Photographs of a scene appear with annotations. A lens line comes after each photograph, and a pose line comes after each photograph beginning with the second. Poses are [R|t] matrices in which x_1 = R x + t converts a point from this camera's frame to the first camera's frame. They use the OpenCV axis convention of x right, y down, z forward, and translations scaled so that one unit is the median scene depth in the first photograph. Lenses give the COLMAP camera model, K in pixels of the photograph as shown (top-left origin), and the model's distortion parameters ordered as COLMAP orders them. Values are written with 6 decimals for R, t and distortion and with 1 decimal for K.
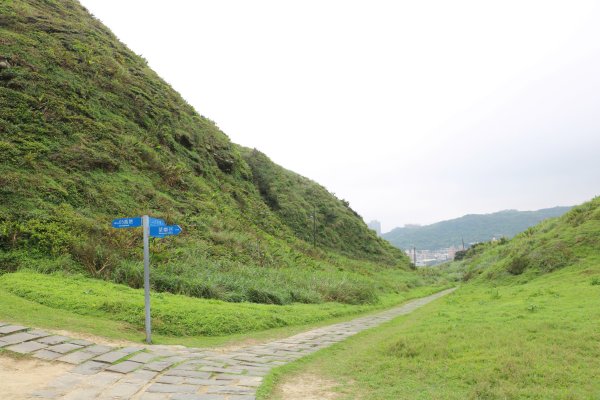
lens RADIAL K [[490.5, 0, 300.0], [0, 490.5, 200.0], [0, 0, 1]] dist [-0.177427, 0.153974]
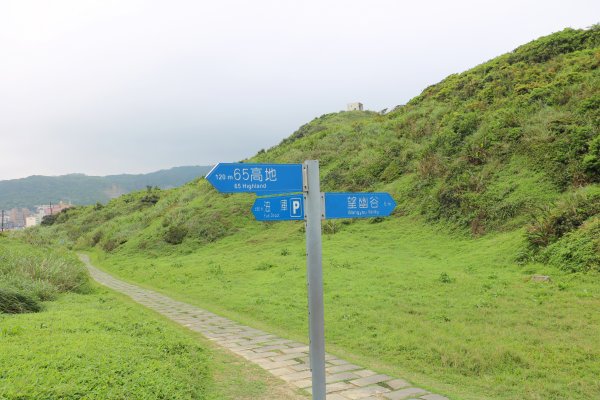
lens RADIAL K [[490.5, 0, 300.0], [0, 490.5, 200.0], [0, 0, 1]] dist [-0.177427, 0.153974]
pose [[0.649520, 0.032266, 0.759660, -0.126409], [-0.089235, 0.995430, 0.034017, 0.010400], [-0.755090, -0.089883, 0.649430, 0.163747]]
